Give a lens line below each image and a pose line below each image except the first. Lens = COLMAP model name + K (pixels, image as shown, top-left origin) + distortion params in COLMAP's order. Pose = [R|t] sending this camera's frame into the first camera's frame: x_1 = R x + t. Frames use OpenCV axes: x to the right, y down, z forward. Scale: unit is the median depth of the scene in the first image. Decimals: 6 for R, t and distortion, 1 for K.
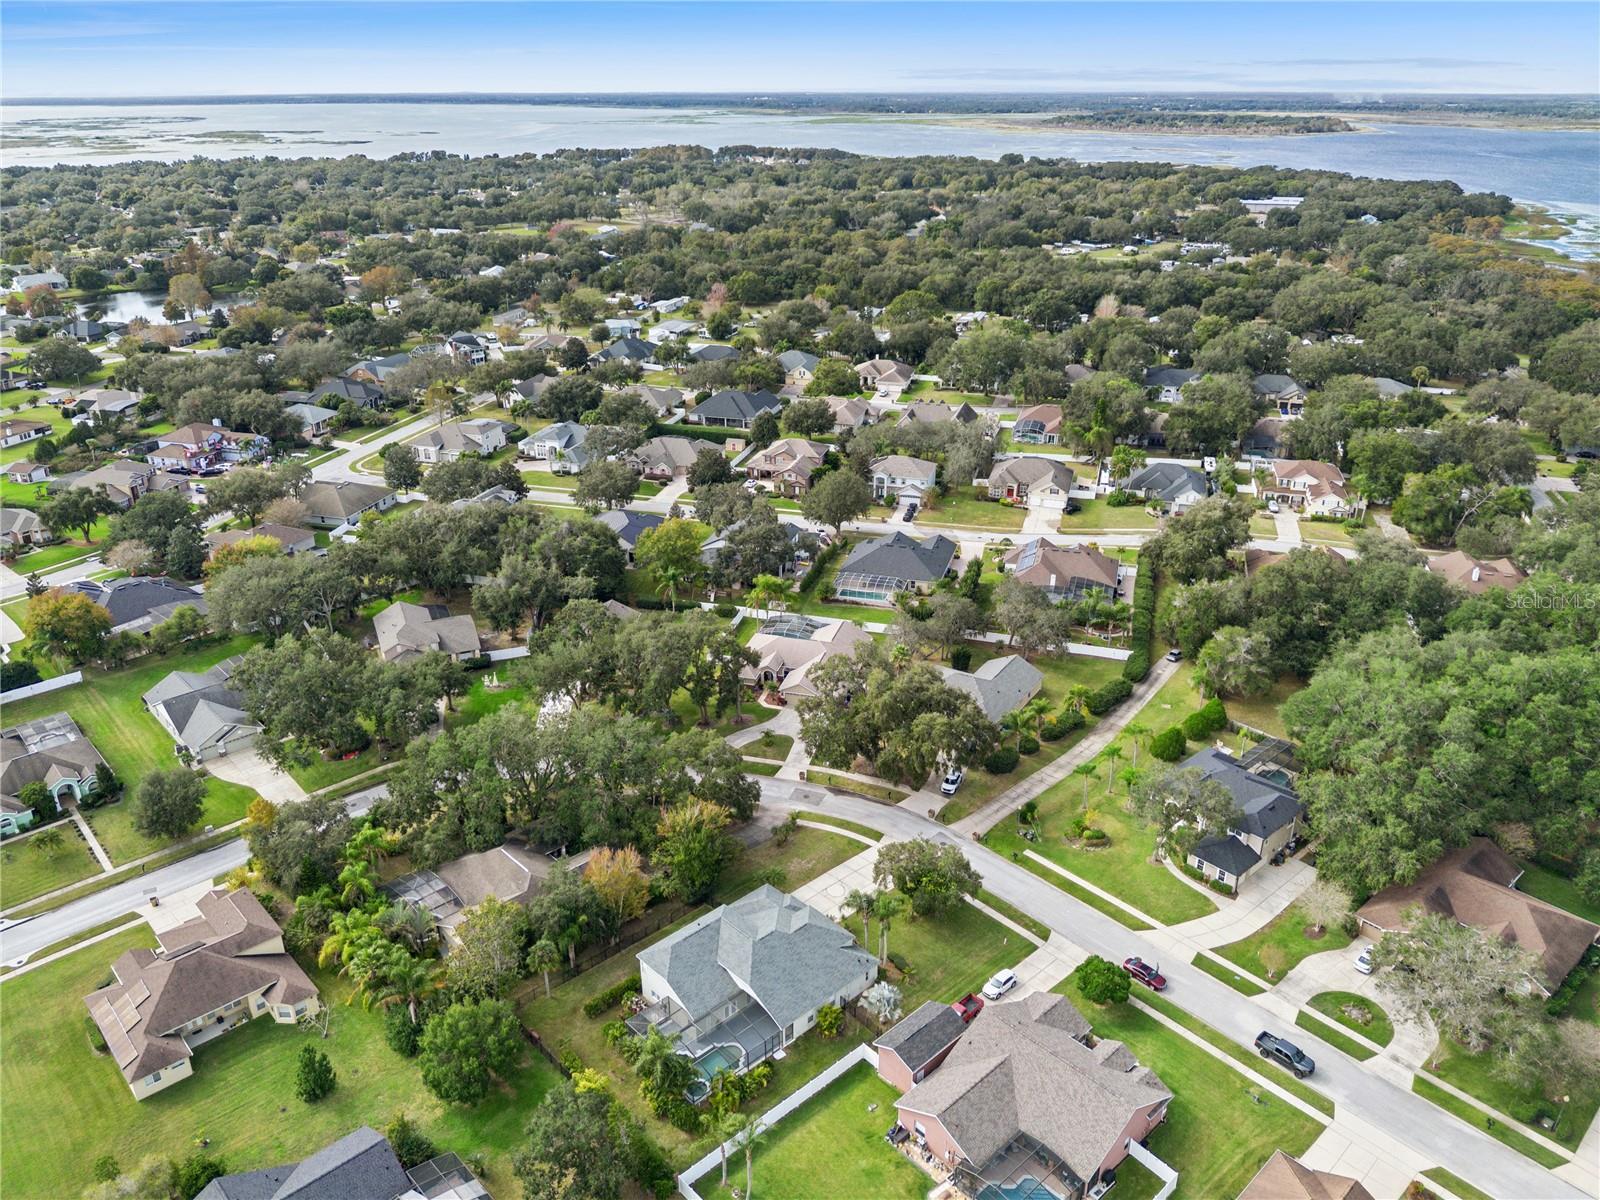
lens RADIAL K [[1166.6, 0, 800.0], [0, 1166.6, 600.0], [0, 0, 1]] dist [0.002391, -0.023354]
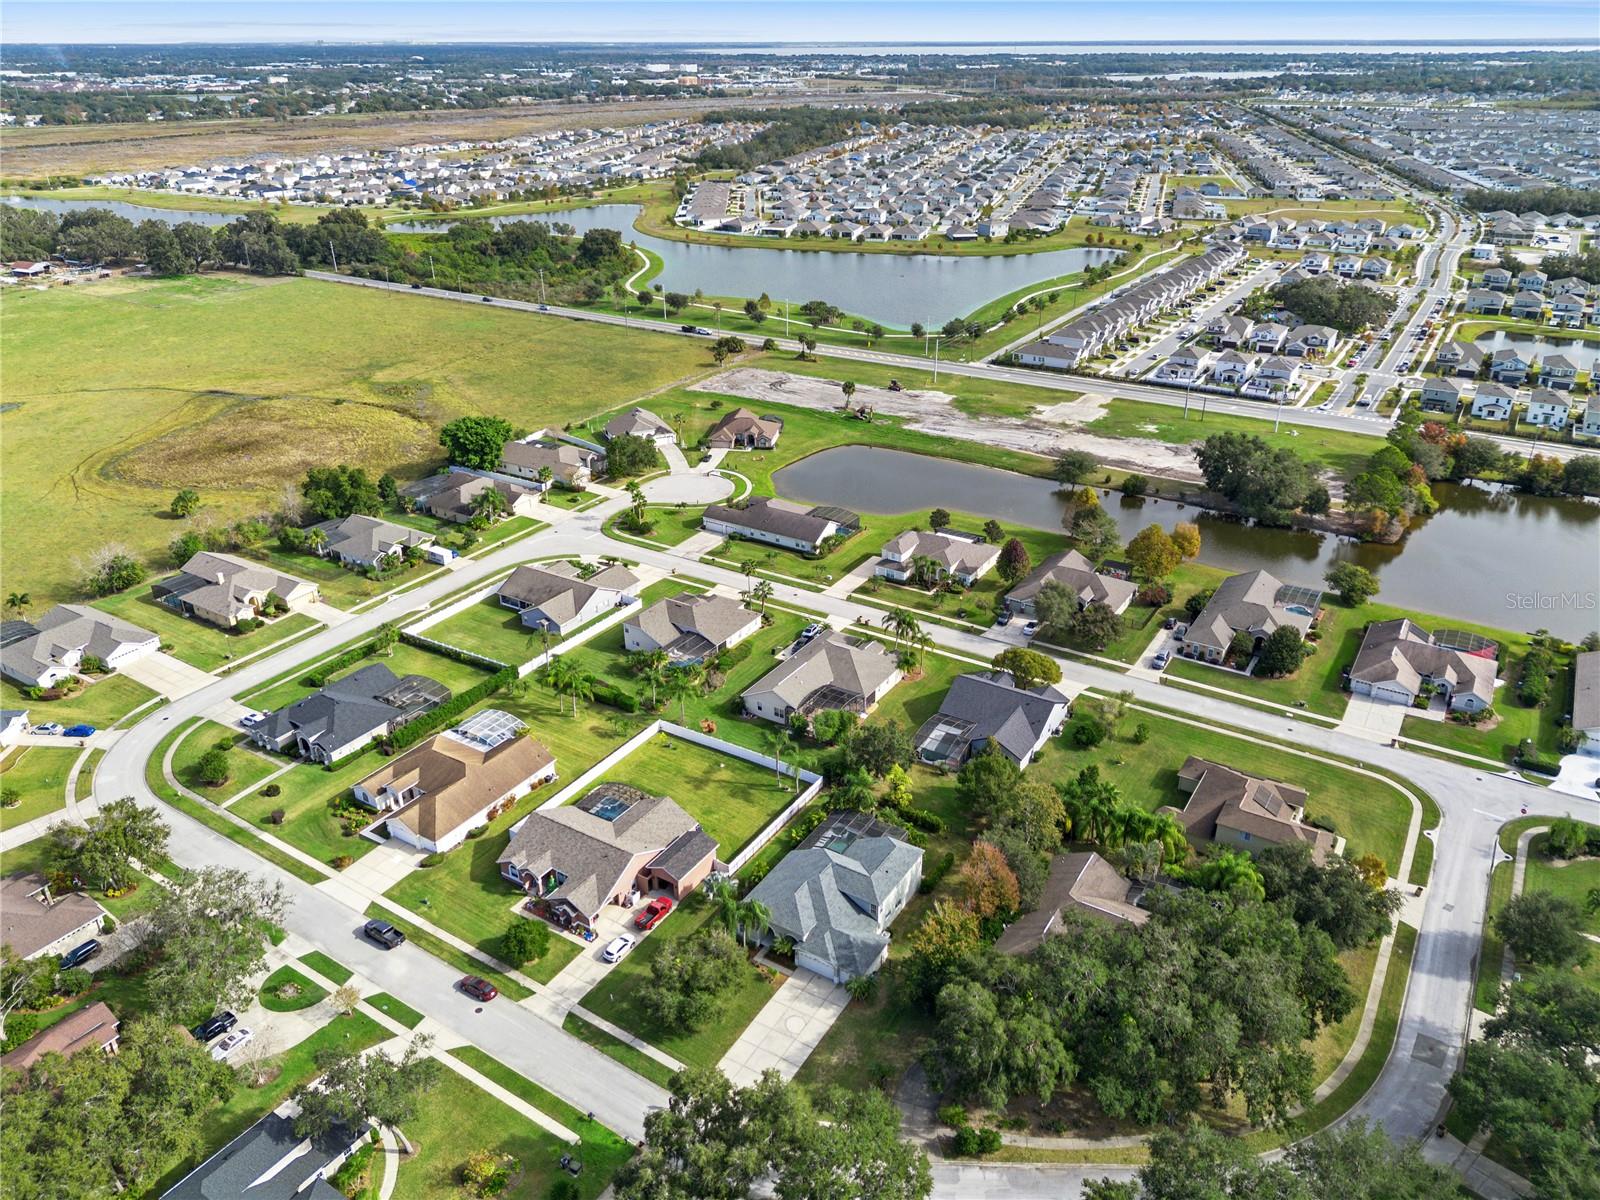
lens RADIAL K [[1146.5, 0, 800.0], [0, 1146.5, 600.0], [0, 0, 1]] dist [0.055216, -0.064841]
pose [[-0.966836, 0.117841, -0.226589, 0.137782], [-0.096633, 0.652456, 0.751641, -0.464799], [0.236413, 0.748609, -0.619430, 0.948111]]
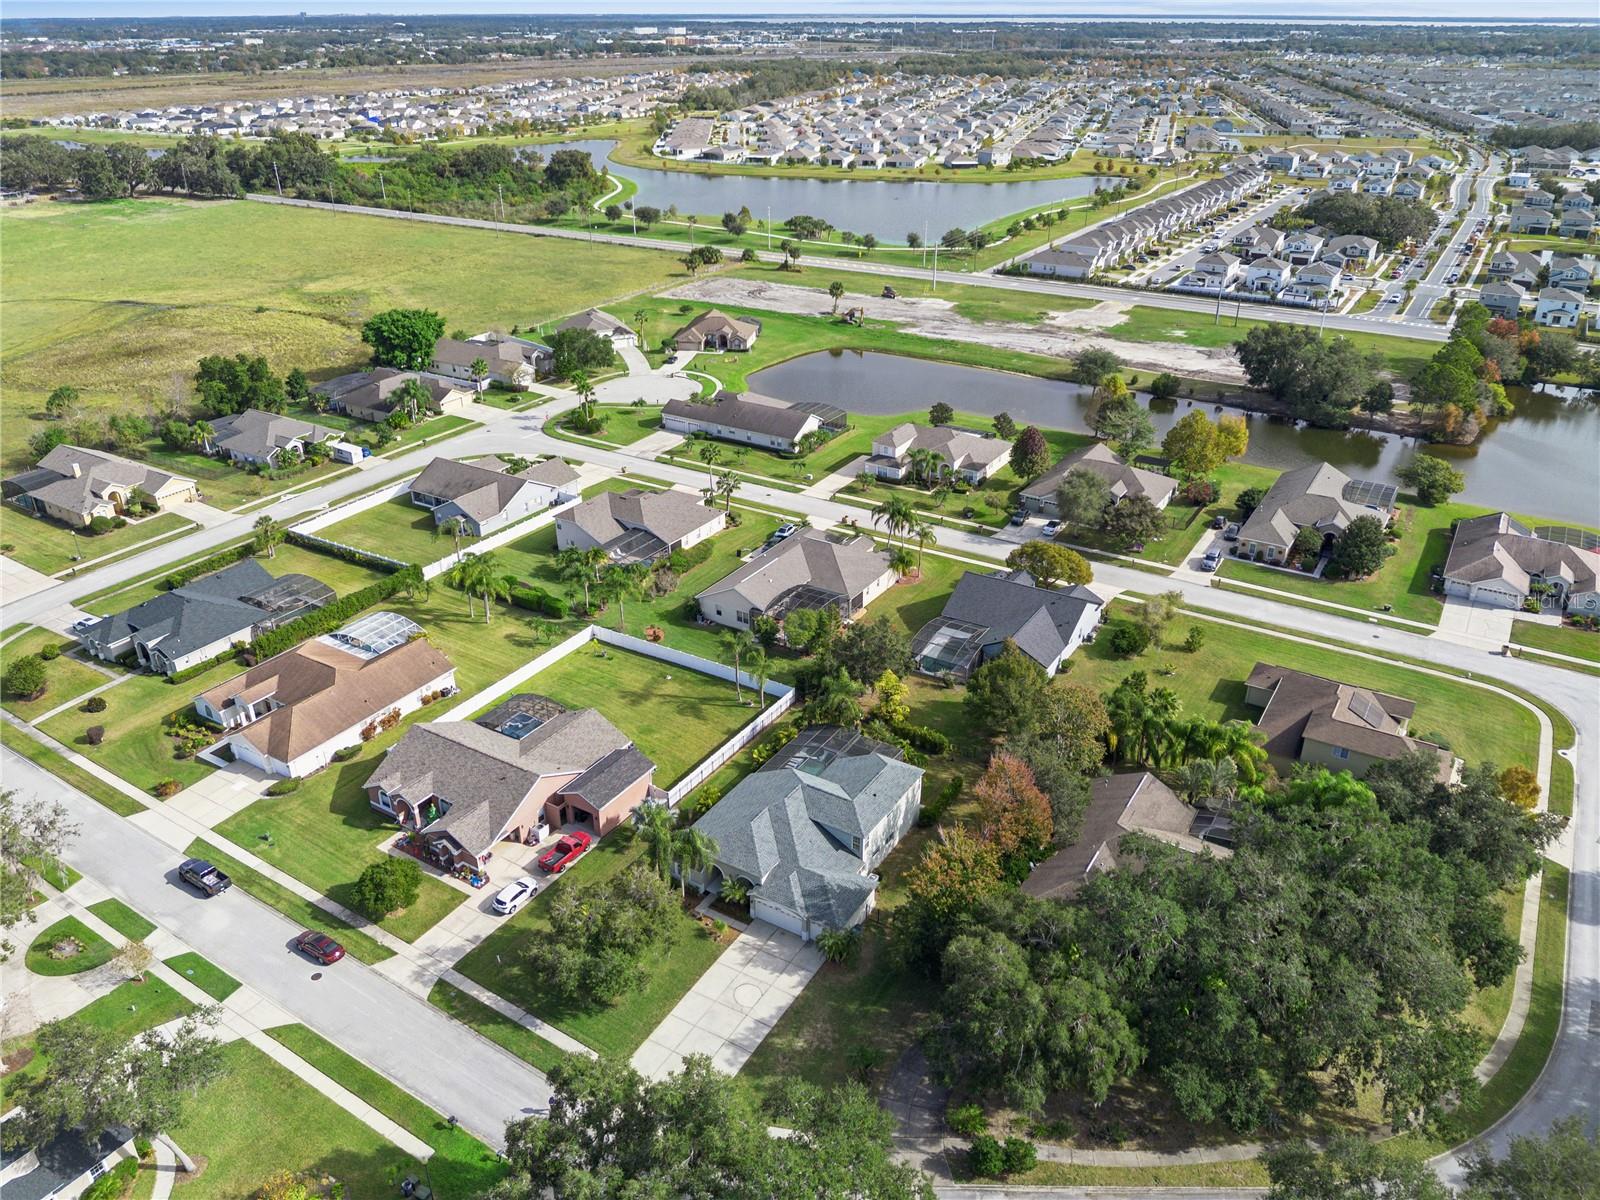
lens RADIAL K [[1169.2, 0, 800.0], [0, 1169.2, 600.0], [0, 0, 1]] dist [0.023986, -0.048293]
pose [[-0.965426, 0.120539, -0.231133, 0.092011], [-0.101580, 0.642617, 0.759424, -0.291008], [0.240071, 0.756646, -0.608155, 0.898502]]
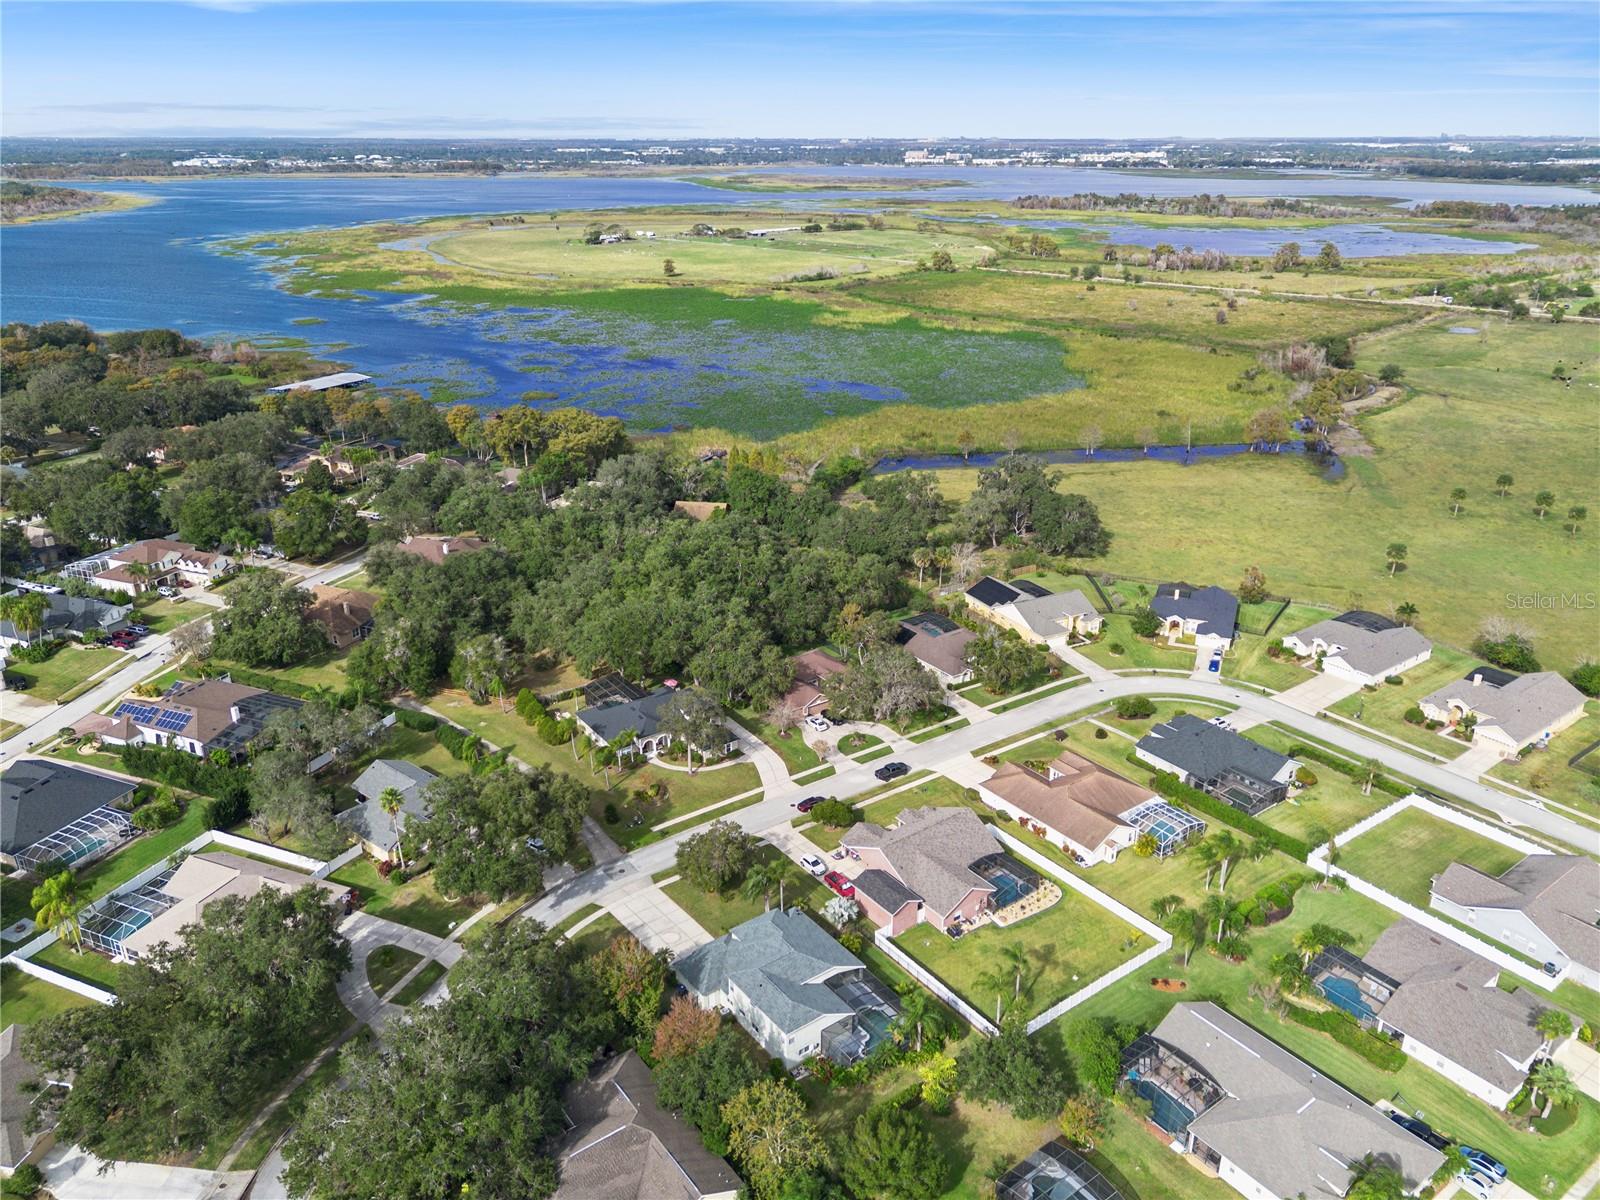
lens RADIAL K [[1146.5, 0, 800.0], [0, 1146.5, 600.0], [0, 0, 1]] dist [0.055216, -0.064841]
pose [[0.115502, -0.369064, 0.922199, -0.589507], [0.399618, 0.867230, 0.297014, -0.205319], [-0.909376, 0.334222, 0.247651, 0.382710]]
